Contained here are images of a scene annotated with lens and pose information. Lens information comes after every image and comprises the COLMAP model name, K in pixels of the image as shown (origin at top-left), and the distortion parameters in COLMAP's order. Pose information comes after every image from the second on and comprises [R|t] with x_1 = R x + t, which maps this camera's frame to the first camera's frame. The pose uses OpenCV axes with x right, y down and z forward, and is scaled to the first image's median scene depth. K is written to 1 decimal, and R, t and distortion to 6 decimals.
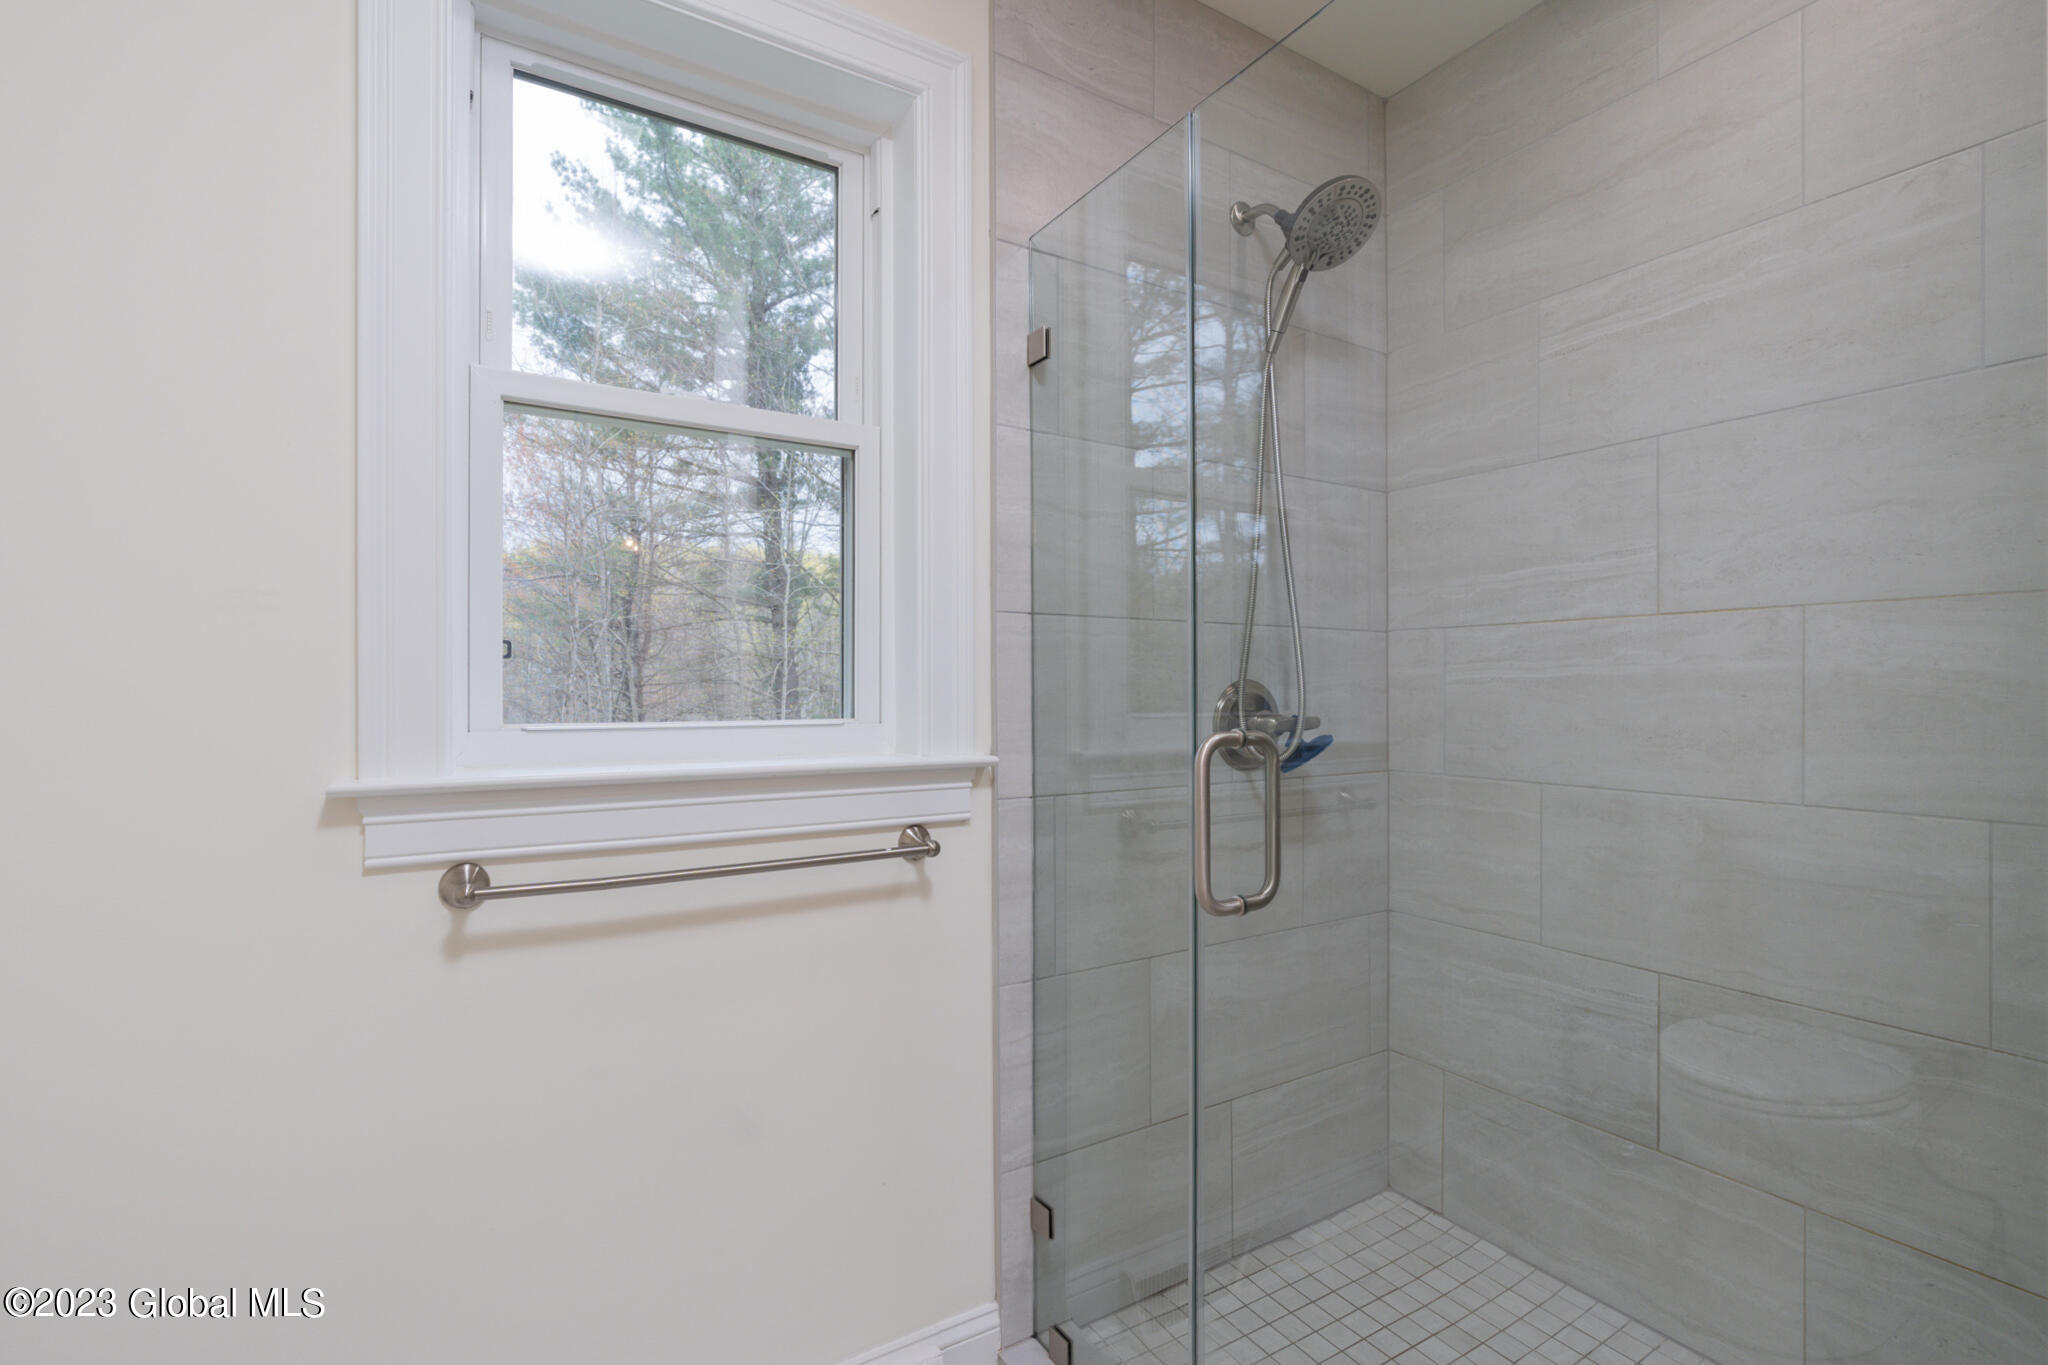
lens RADIAL K [[928.8, 0, 1029.0], [0, 928.8, 677.5], [0, 0, 1]] dist [-0.010259, 0.001771]
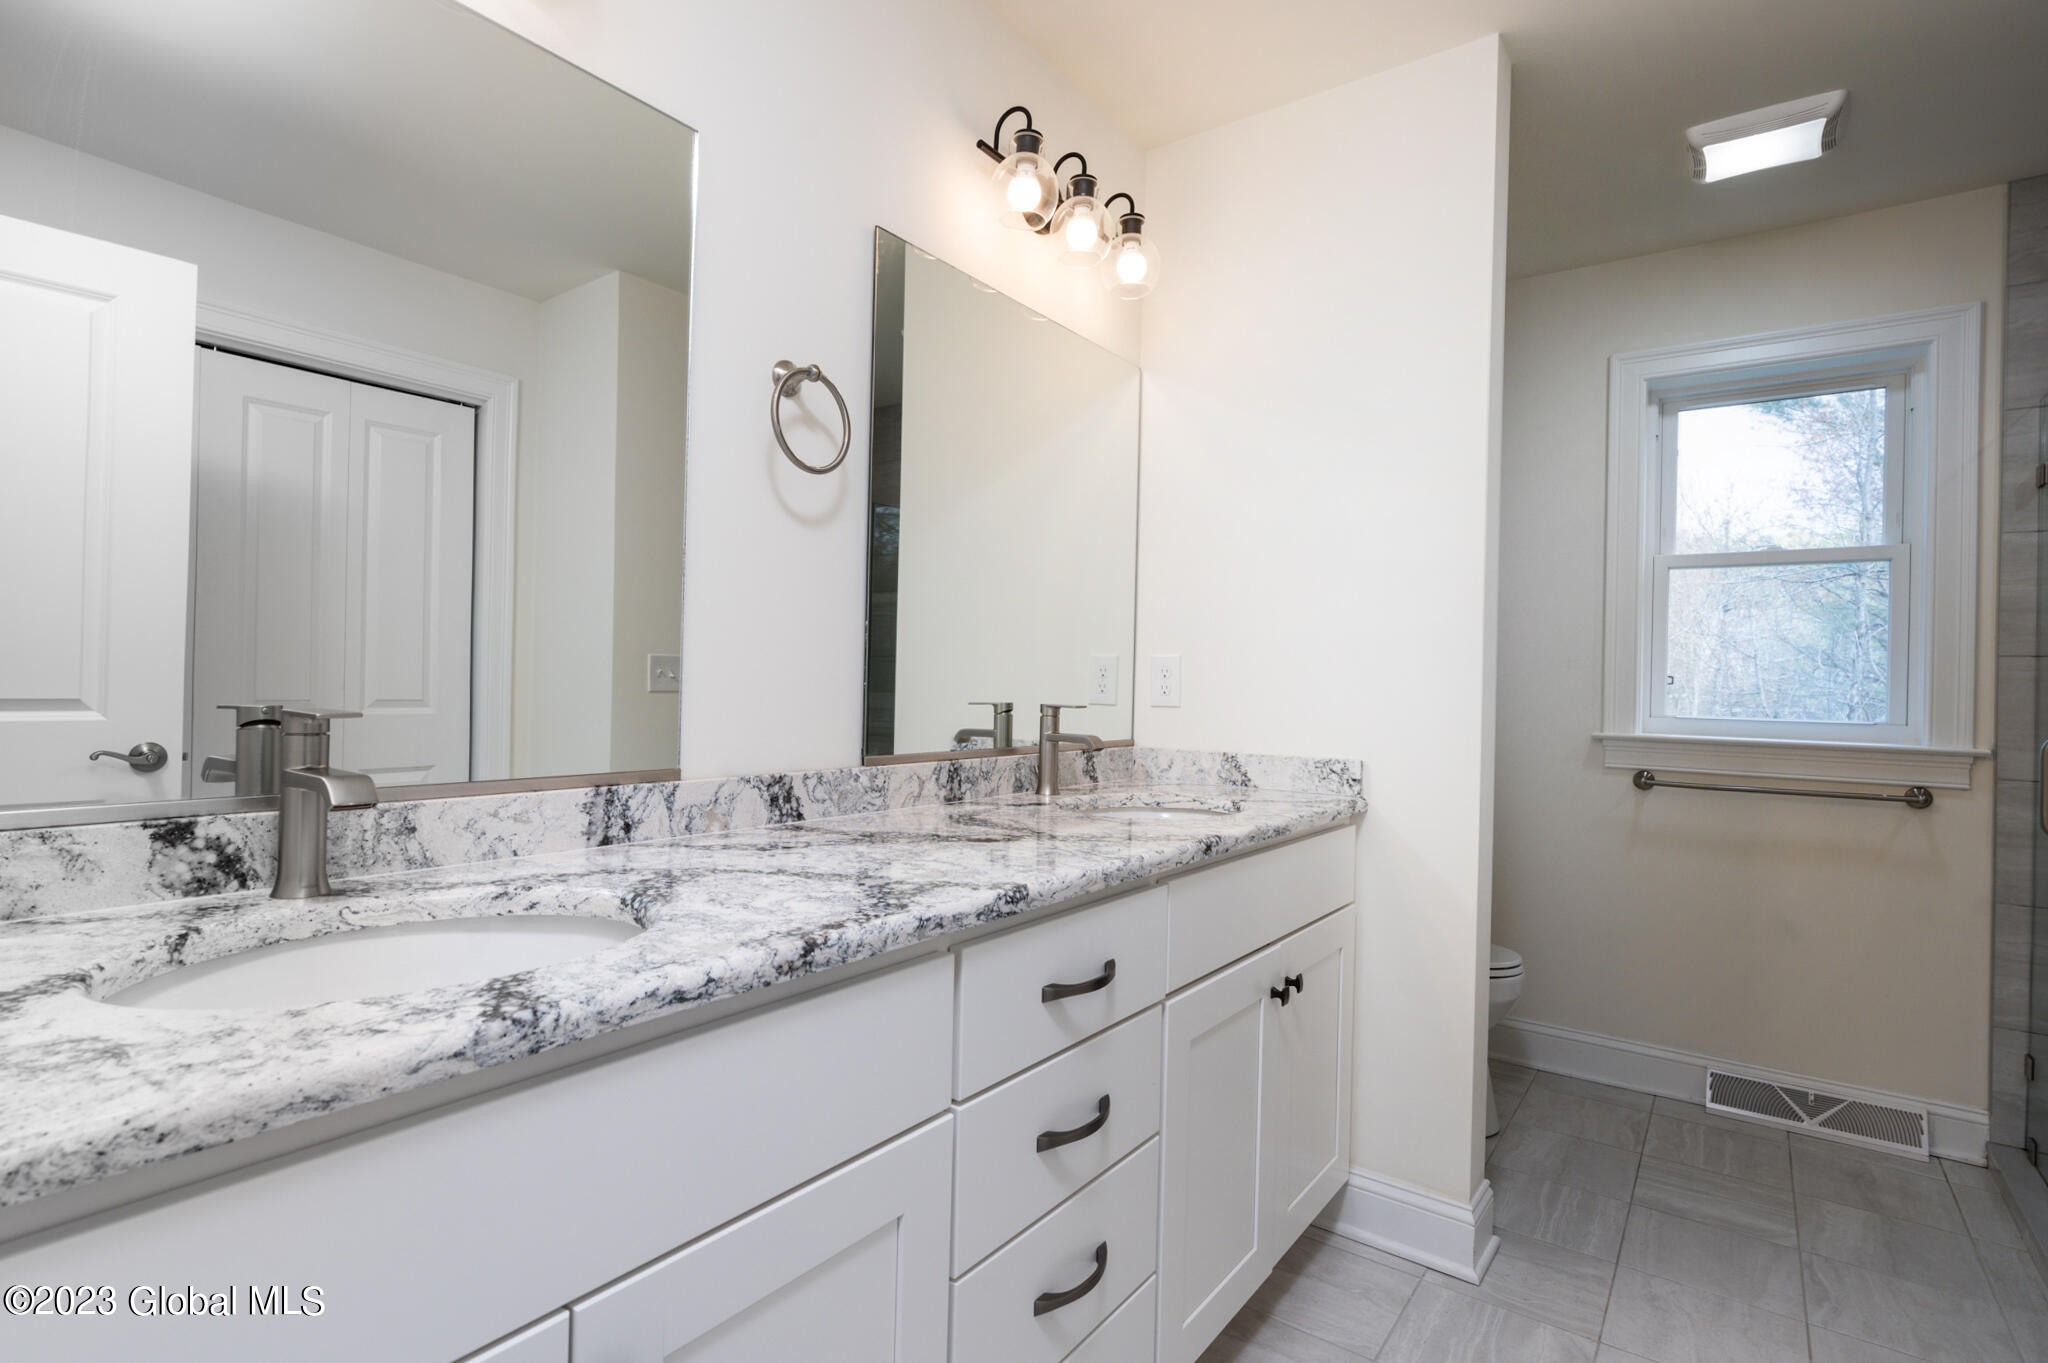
lens RADIAL K [[928.8, 0, 1021.4], [0, 928.8, 680.0], [0, 0, 1]] dist [-0.010259, 0.001771]
pose [[0.344022, 0.015918, -0.938827, 0.823464], [-0.016250, 0.999807, 0.010997, -0.022043], [0.938821, 0.011473, 0.344215, -1.018273]]
